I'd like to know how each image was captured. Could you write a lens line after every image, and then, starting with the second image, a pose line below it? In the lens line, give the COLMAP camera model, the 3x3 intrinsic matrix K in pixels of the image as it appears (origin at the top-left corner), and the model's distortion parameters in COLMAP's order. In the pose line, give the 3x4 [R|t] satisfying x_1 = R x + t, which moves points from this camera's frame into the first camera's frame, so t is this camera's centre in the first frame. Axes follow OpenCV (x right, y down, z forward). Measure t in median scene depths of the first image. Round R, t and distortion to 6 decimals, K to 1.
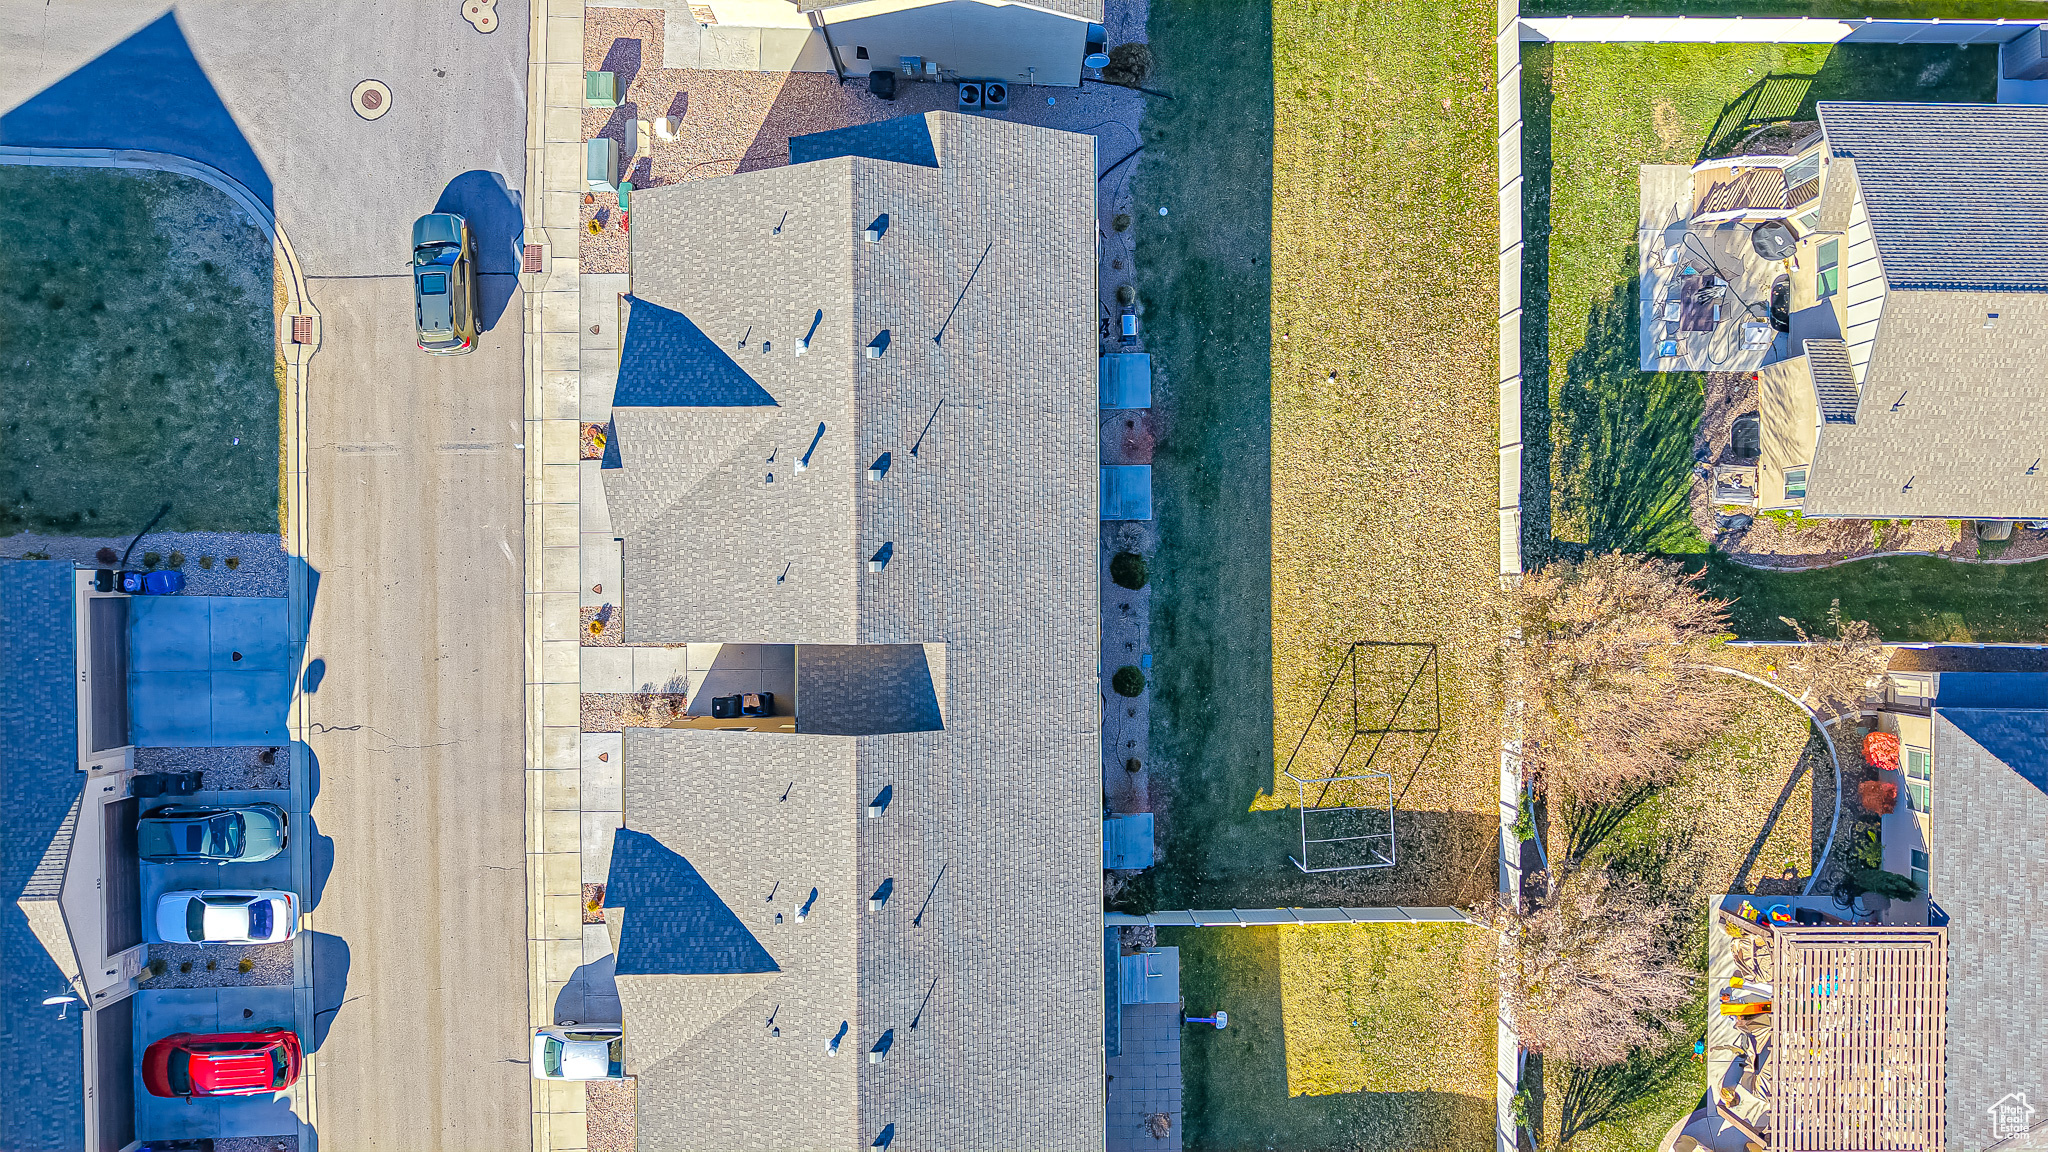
lens RADIAL K [[1373.5, 0, 1033.1], [0, 1373.5, 588.0], [0, 0, 1]] dist [0.030500, -0.035693]
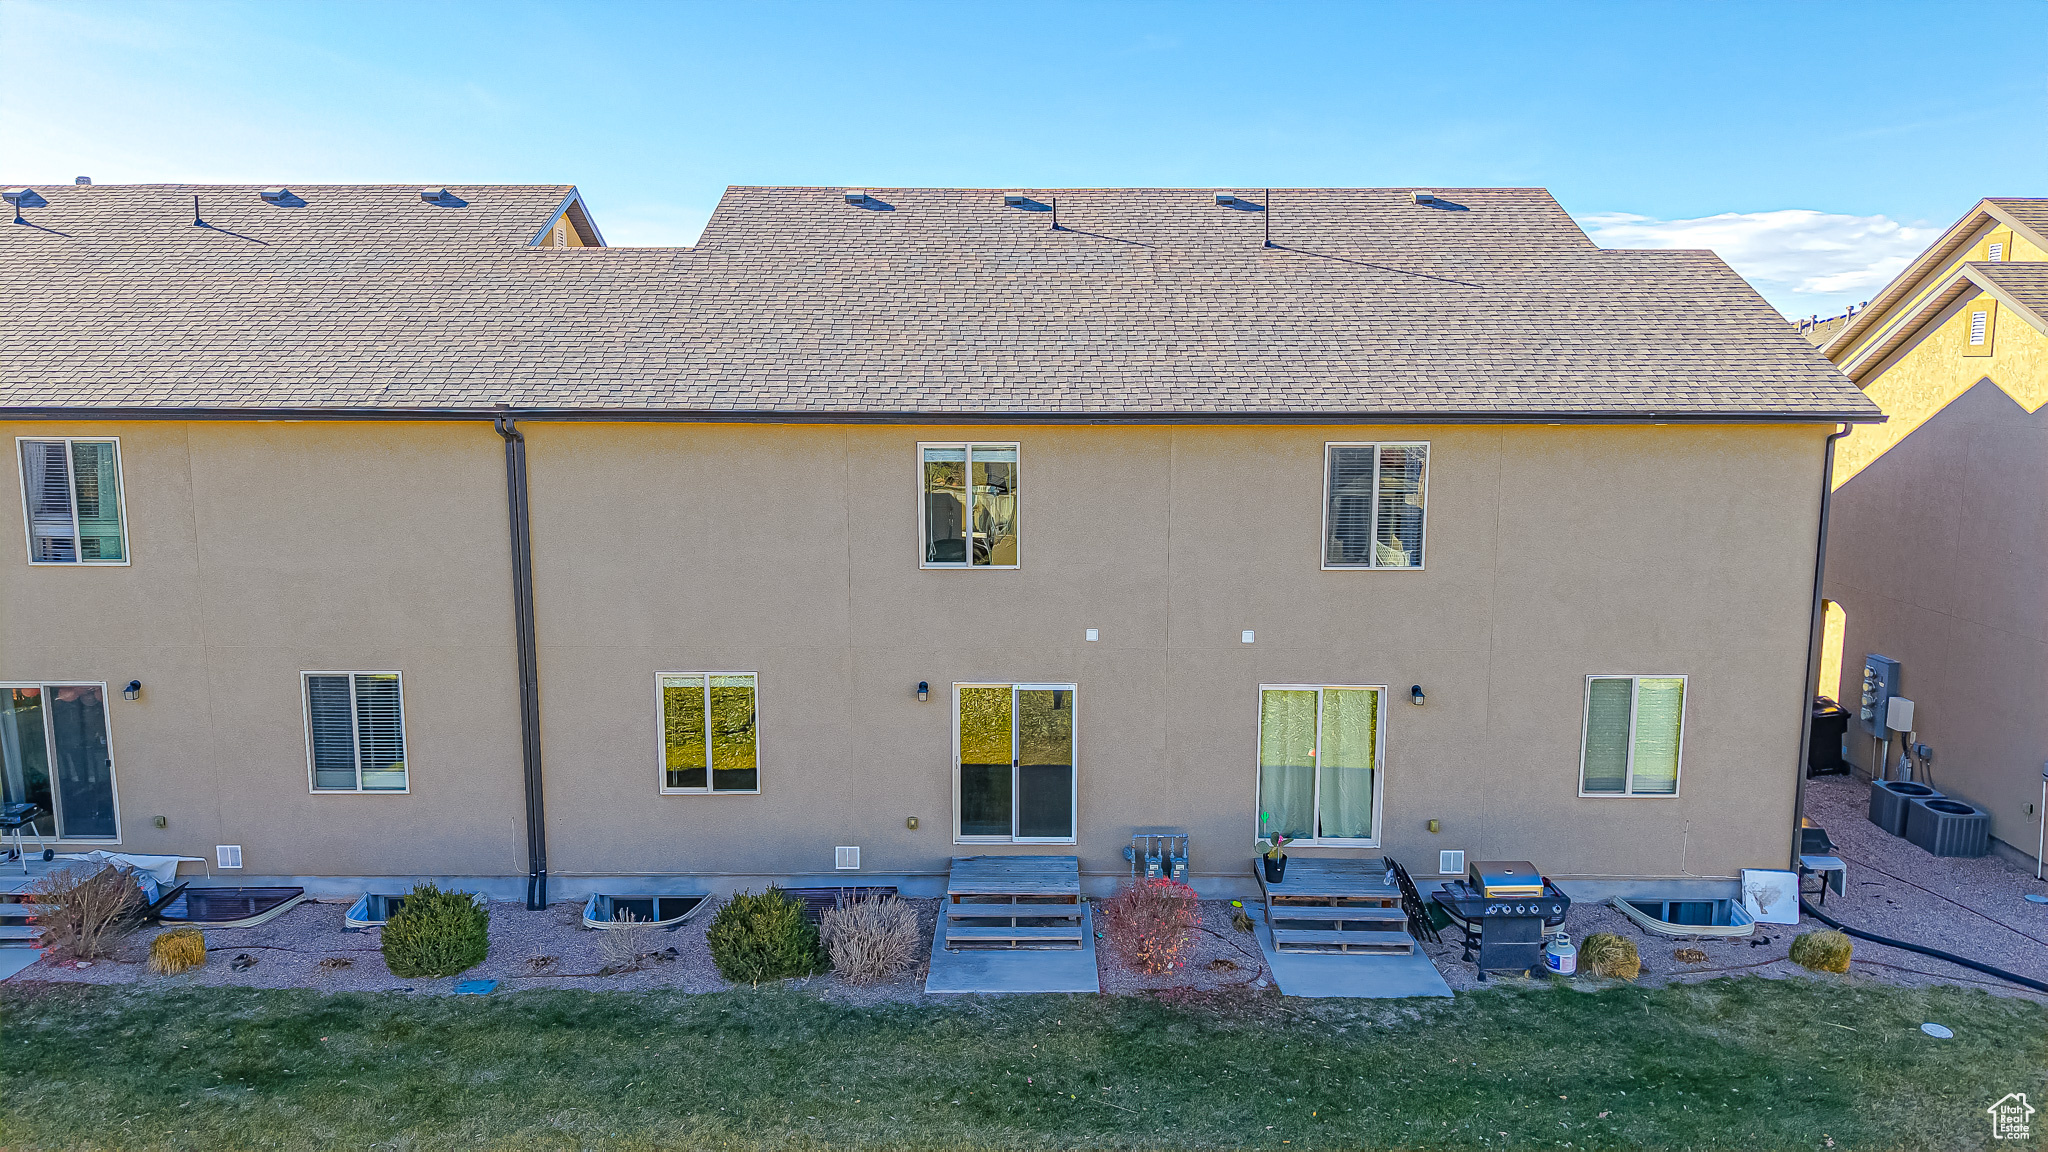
lens RADIAL K [[1373.5, 0, 1030.9], [0, 1373.5, 572.7], [0, 0, 1]] dist [0.030500, -0.035693]
pose [[-0.010469, 0.128020, -0.991716, 0.382810], [-0.999943, -0.003518, 0.010101, -0.076455], [-0.002195, 0.991765, 0.128050, 0.861057]]
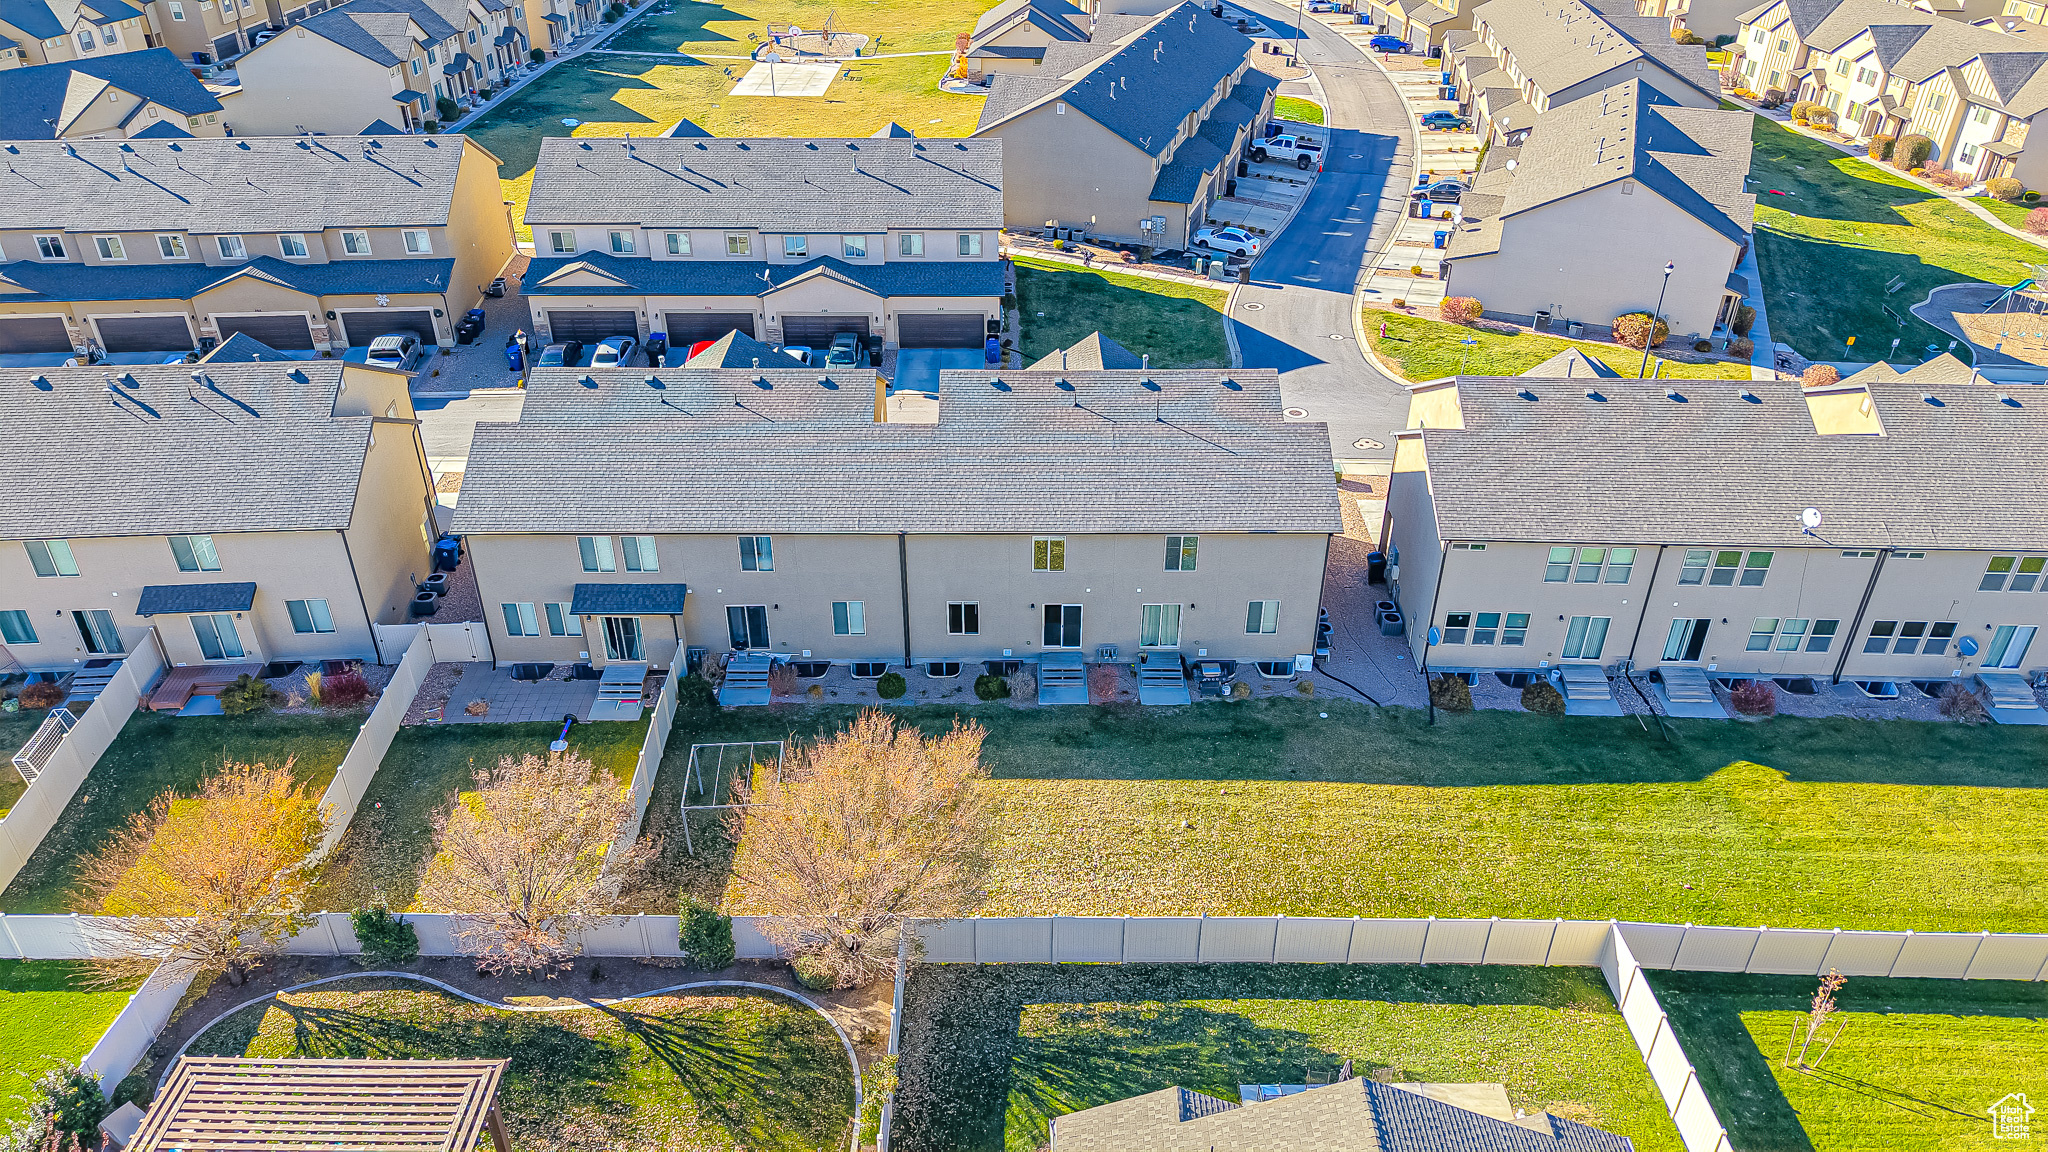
lens RADIAL K [[1373.5, 0, 1017.5], [0, 1373.5, 574.5], [0, 0, 1]] dist [0.030500, -0.035693]
pose [[0.002304, 0.505630, -0.862747, 0.969693], [-0.999988, -0.002658, -0.004228, -0.027827], [-0.004431, 0.862746, 0.505618, 0.358208]]
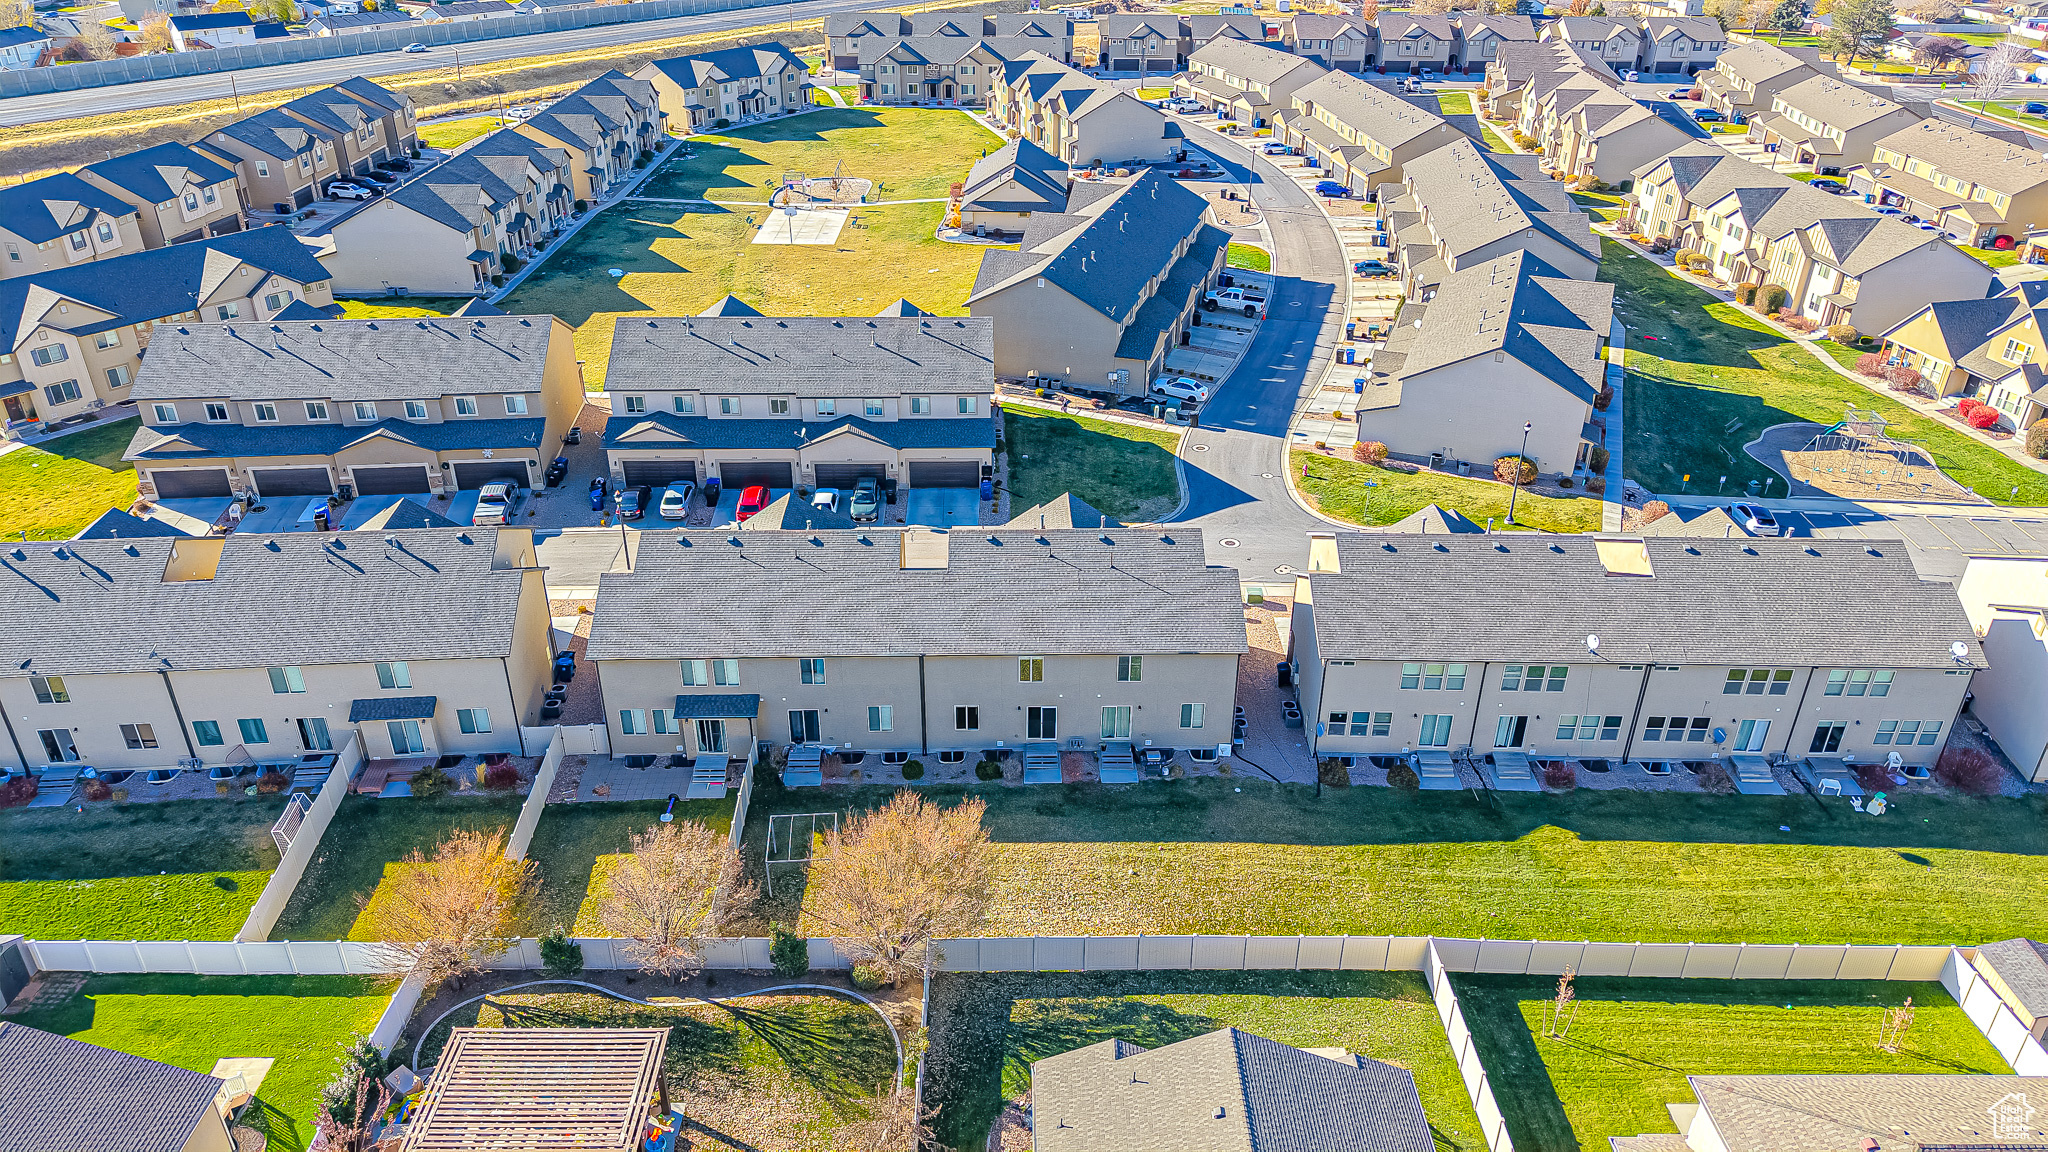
lens RADIAL K [[1373.5, 0, 1016.6], [0, 1373.5, 568.3], [0, 0, 1]] dist [0.030500, -0.035693]
pose [[0.011652, 0.457186, -0.889295, 1.265142], [-0.999929, 0.002962, -0.011579, -0.025514], [-0.002660, 0.889366, 0.457188, 0.134421]]
